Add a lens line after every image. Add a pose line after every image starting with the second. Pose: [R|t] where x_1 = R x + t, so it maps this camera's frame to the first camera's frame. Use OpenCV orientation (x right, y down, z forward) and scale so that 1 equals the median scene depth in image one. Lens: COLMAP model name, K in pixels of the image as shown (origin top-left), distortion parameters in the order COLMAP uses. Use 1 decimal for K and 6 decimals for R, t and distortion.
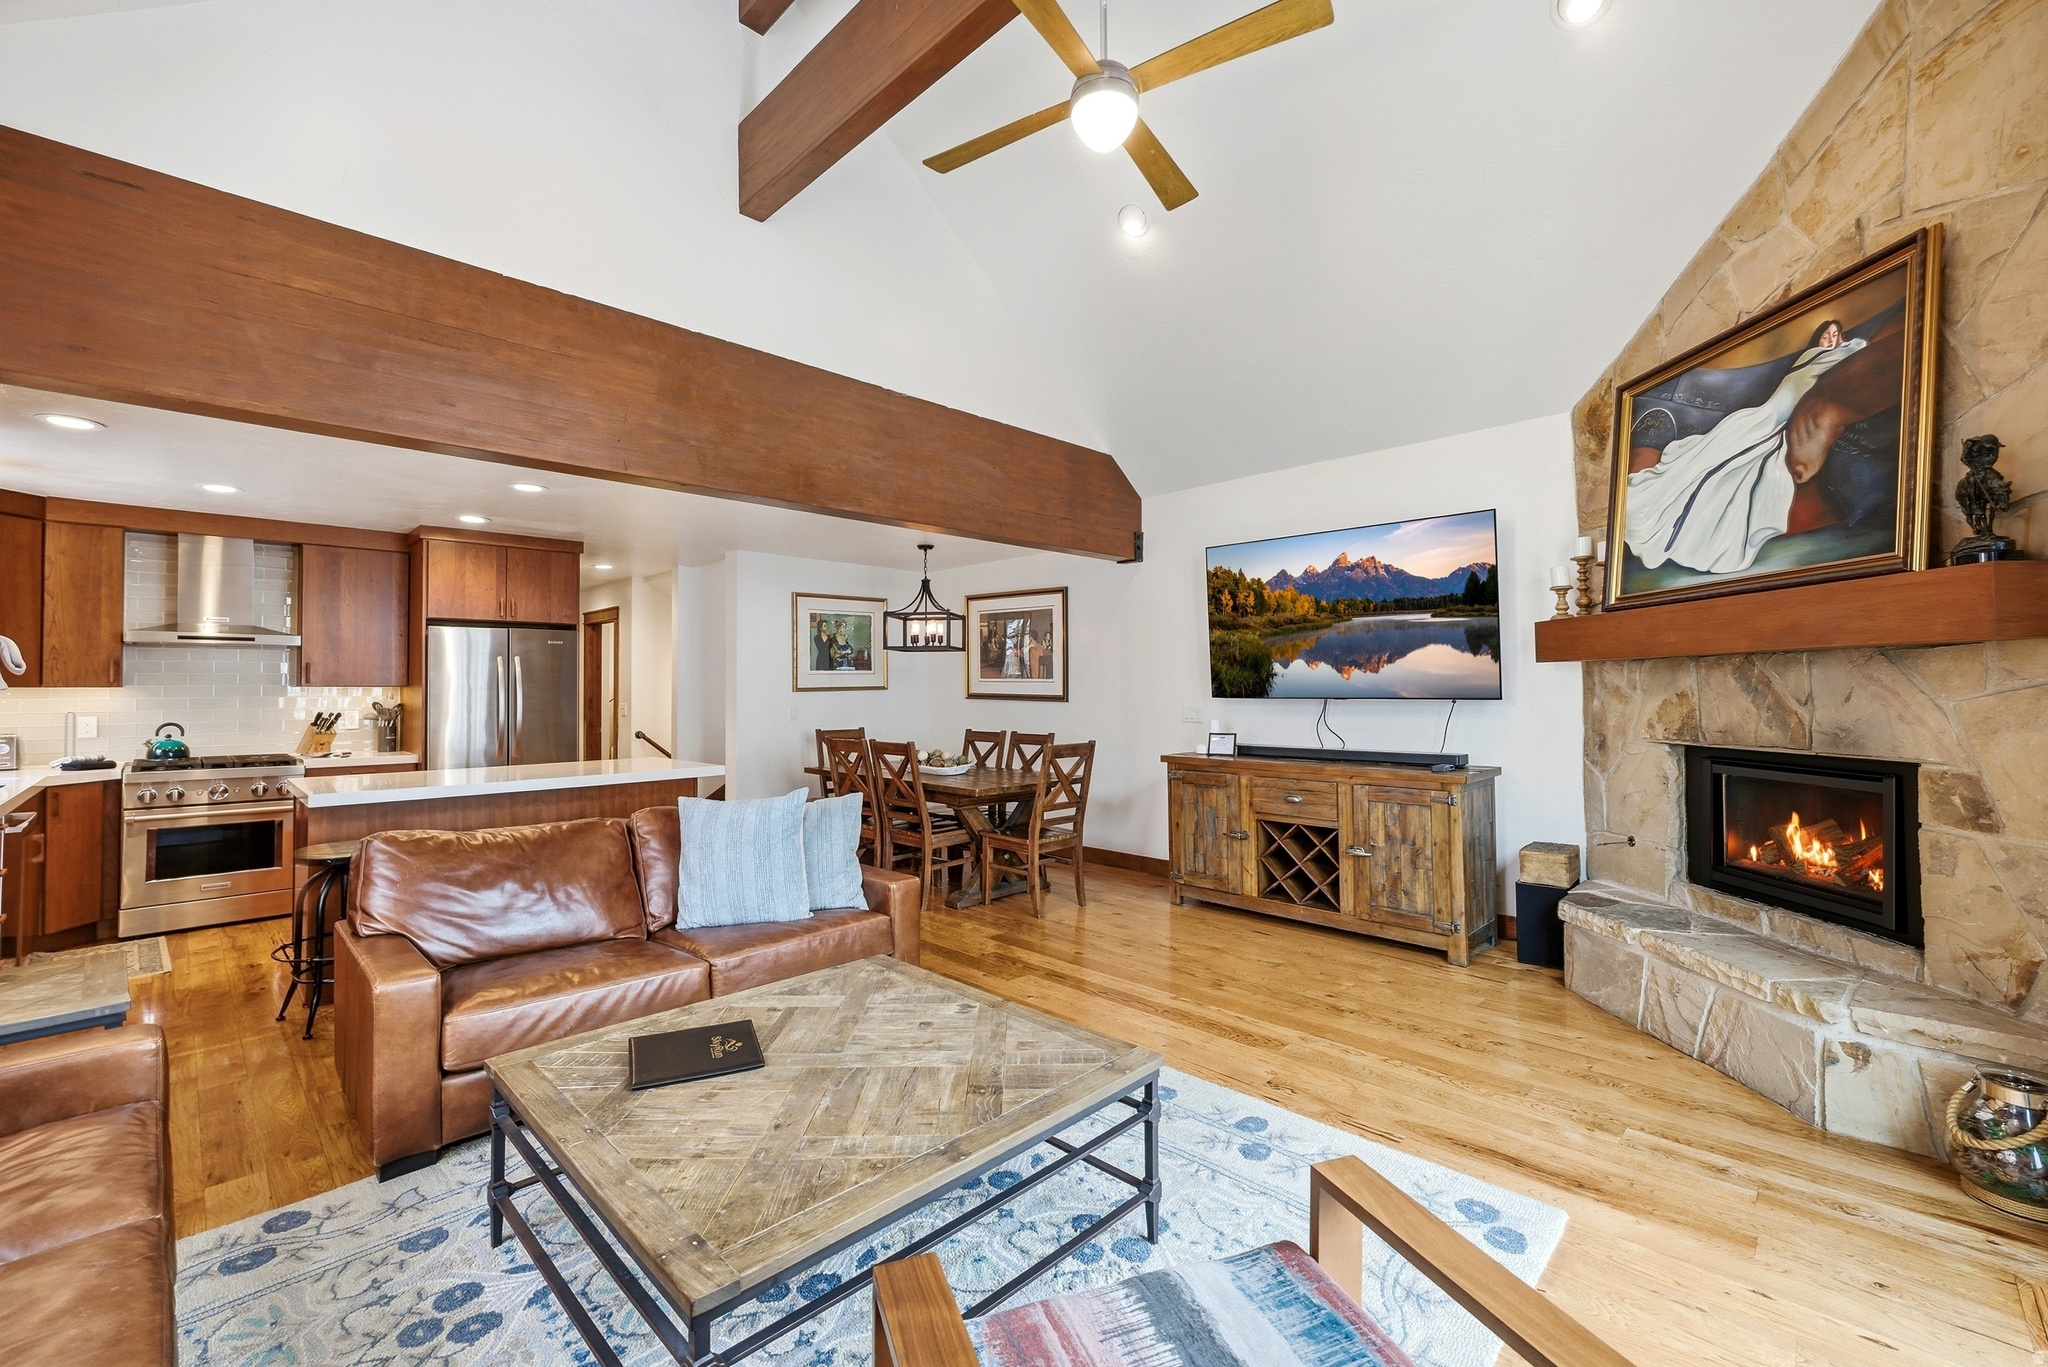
lens RADIAL K [[849.9, 0, 1022.5], [0, 849.9, 670.5], [0, 0, 1]] dist [-0.001146, 0.000622]
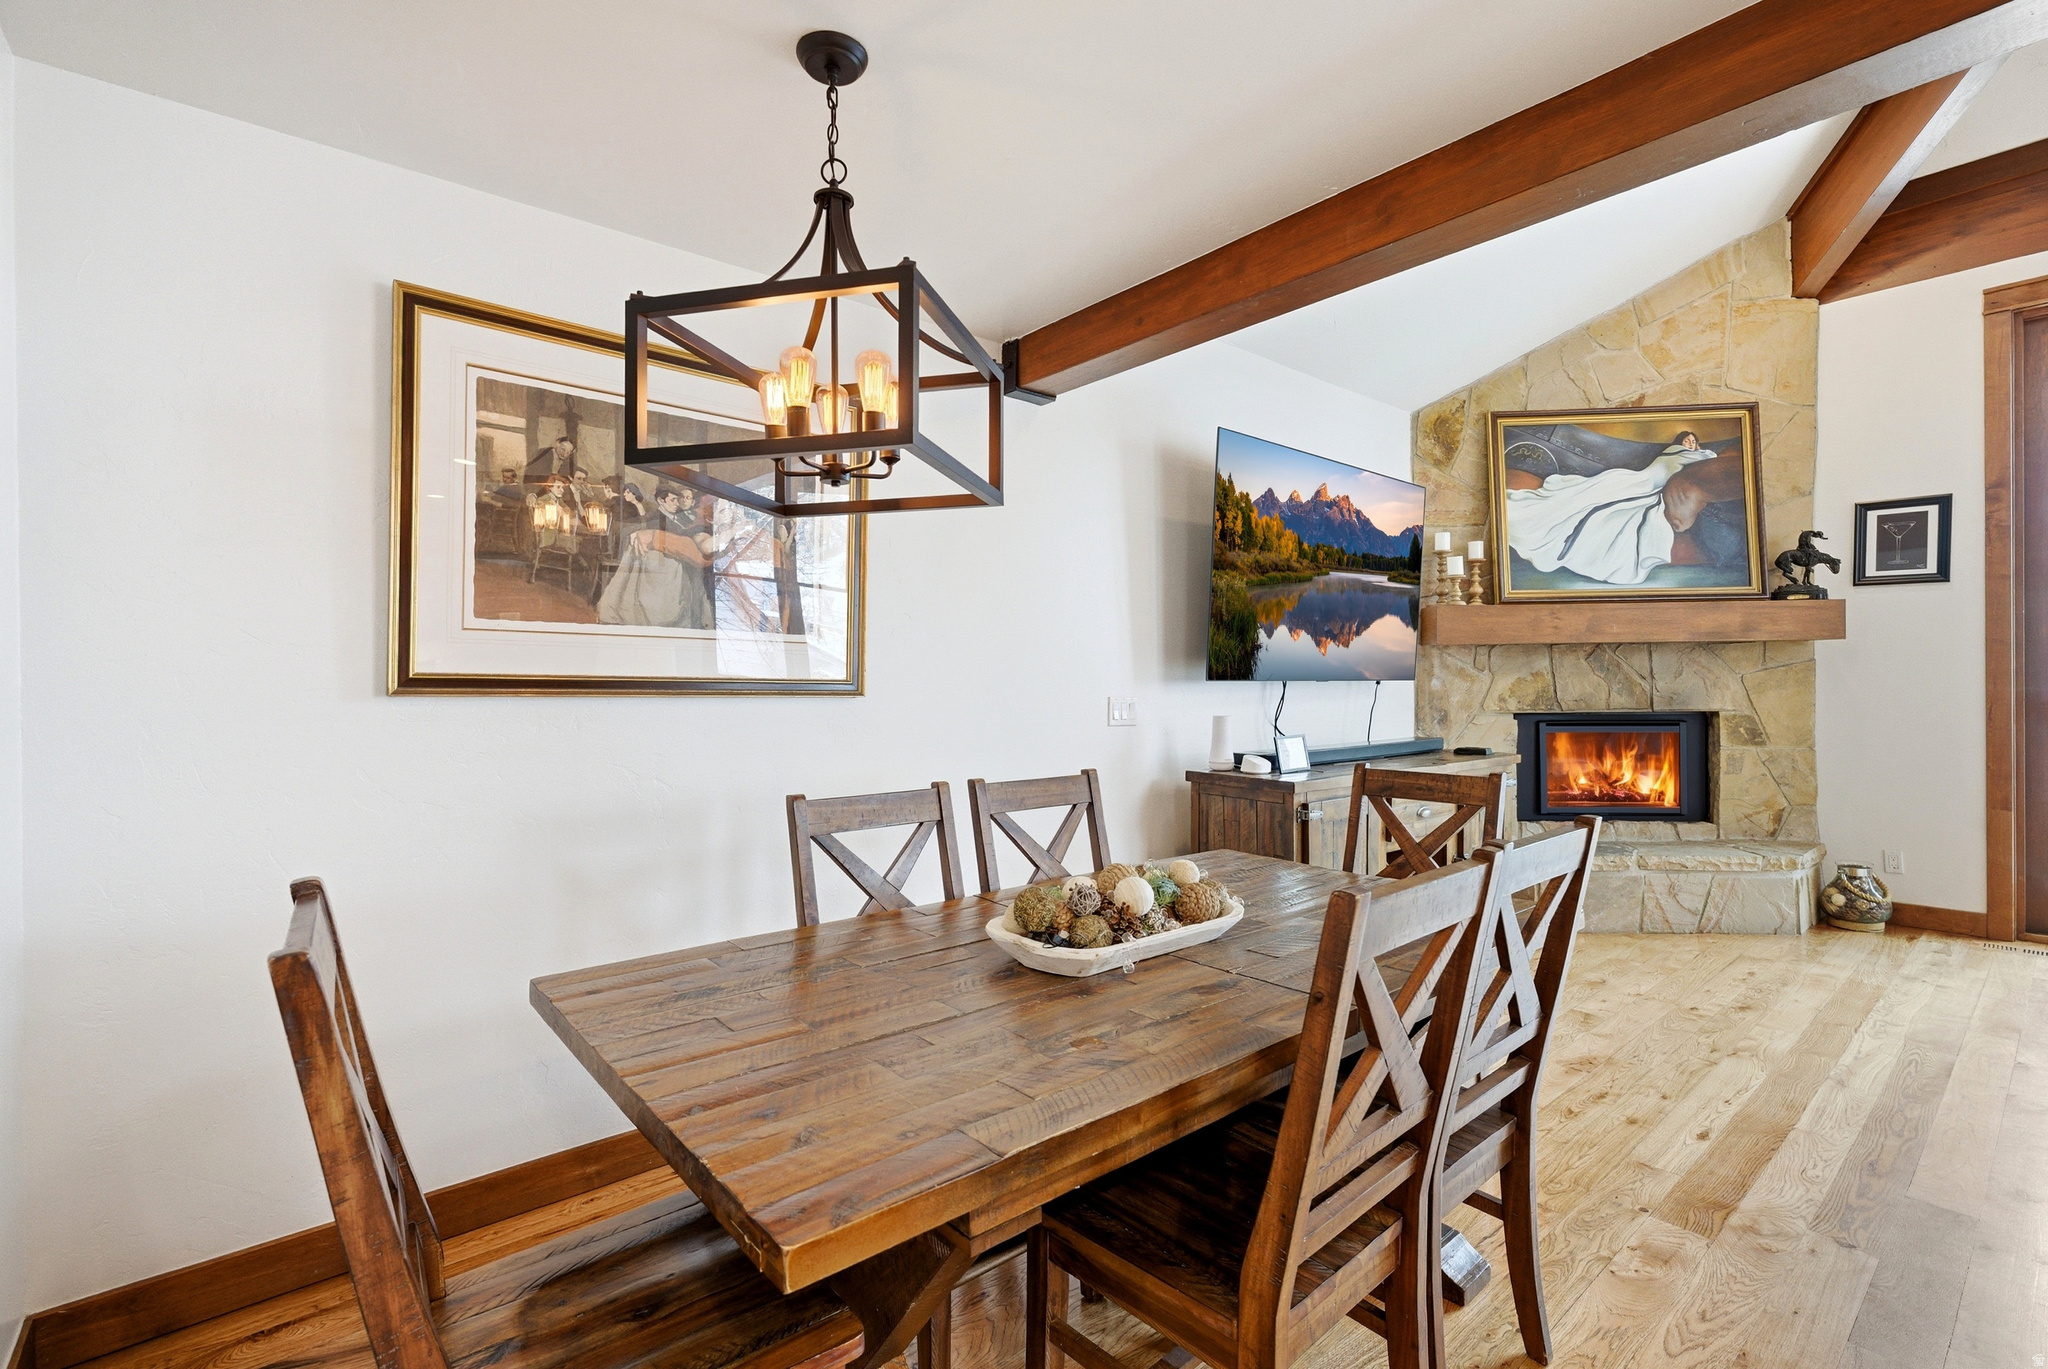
lens RADIAL K [[916.8, 0, 1024.0], [0, 916.8, 684.5], [0, 0, 1]] dist [-0.003338, 0.001353]
pose [[0.083695, 0.003174, 0.996486, -0.518405], [-0.014073, 0.999899, -0.002003, 0.045676], [-0.996392, -0.013856, 0.083732, 1.298262]]
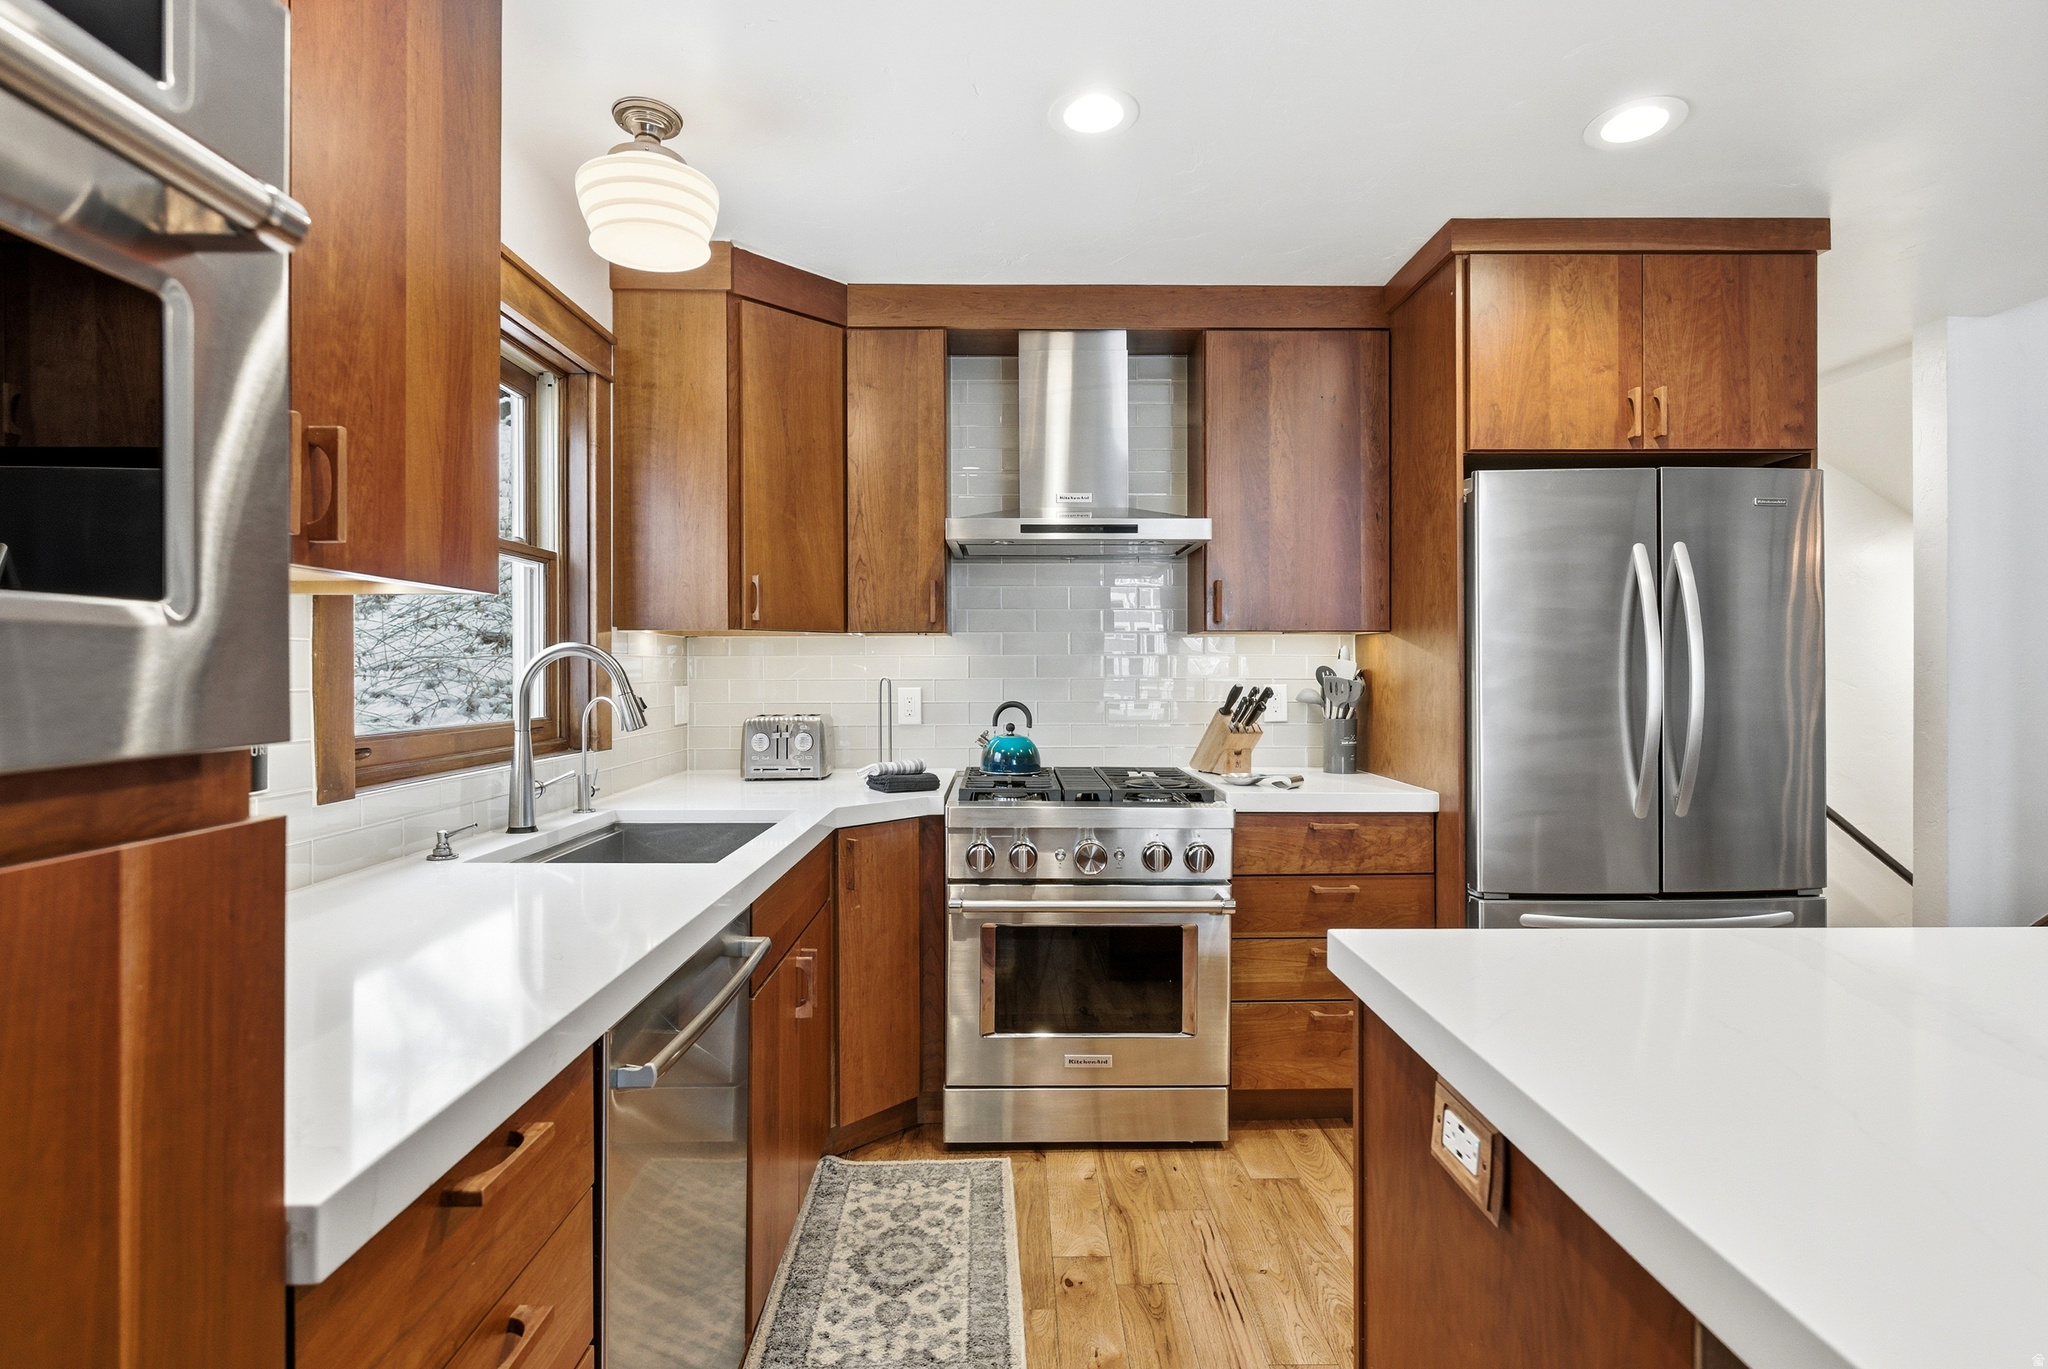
lens RADIAL K [[987.4, 0, 1023.7], [0, 987.4, 667.7], [0, 0, 1]] dist [-0.000950, 0.000099]
pose [[0.716266, 0.002262, -0.697824, -0.633036], [0.013398, 0.999766, 0.016993, 0.033598], [0.697699, -0.021521, 0.716067, 0.628218]]
